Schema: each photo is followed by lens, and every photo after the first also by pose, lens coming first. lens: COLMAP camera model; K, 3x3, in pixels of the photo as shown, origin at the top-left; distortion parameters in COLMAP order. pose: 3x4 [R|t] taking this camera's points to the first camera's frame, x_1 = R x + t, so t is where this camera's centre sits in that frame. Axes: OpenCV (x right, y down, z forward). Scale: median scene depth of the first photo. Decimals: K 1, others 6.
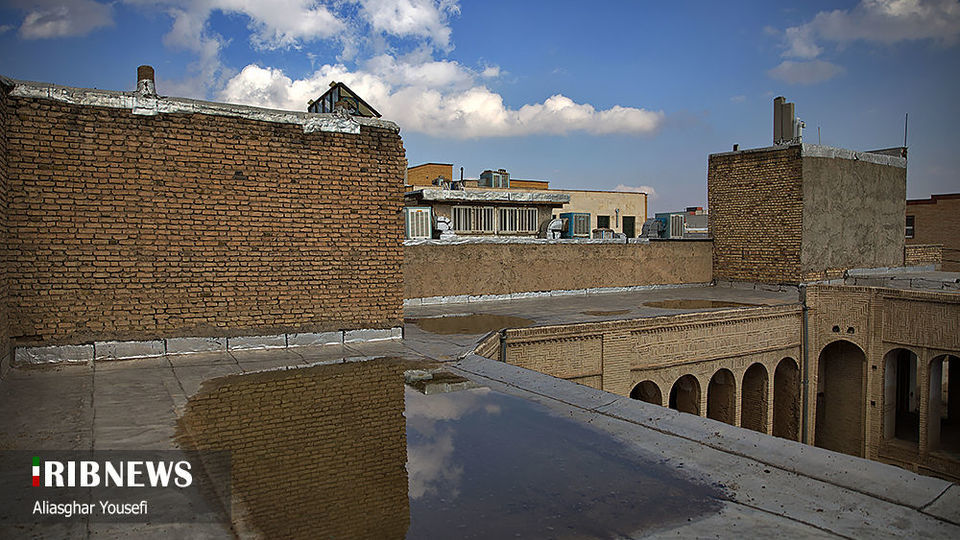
lens RADIAL K [[679.4, 0, 454.2], [0, 679.4, 269.3], [0, 0, 1]] dist [-0.123282, 0.115534]
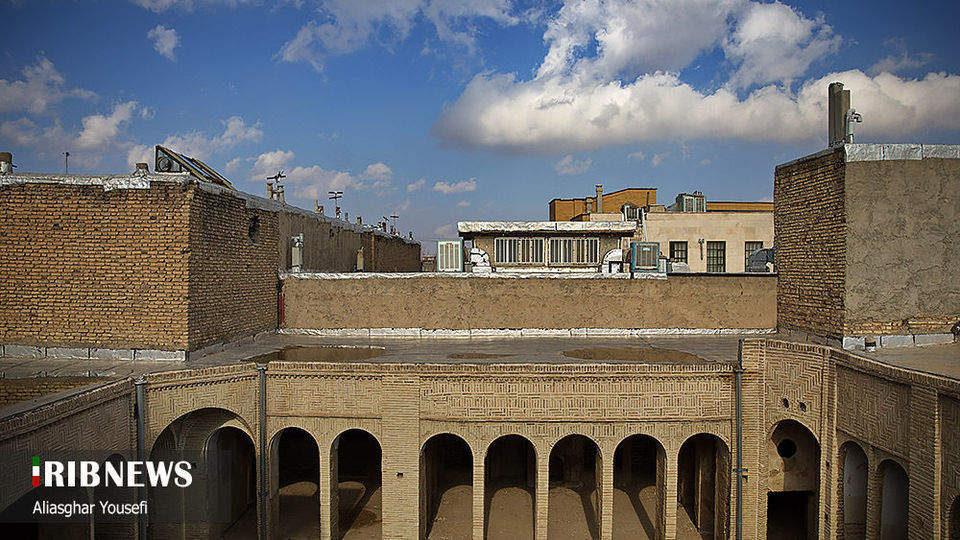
lens RADIAL K [[679.4, 0, 454.2], [0, 679.4, 269.3], [0, 0, 1]] dist [-0.123282, 0.115534]
pose [[0.846588, 0.007398, -0.532198, 0.655026], [-0.027090, 0.999206, -0.029202, -0.023860], [0.531560, 0.039139, 0.846116, 0.193703]]
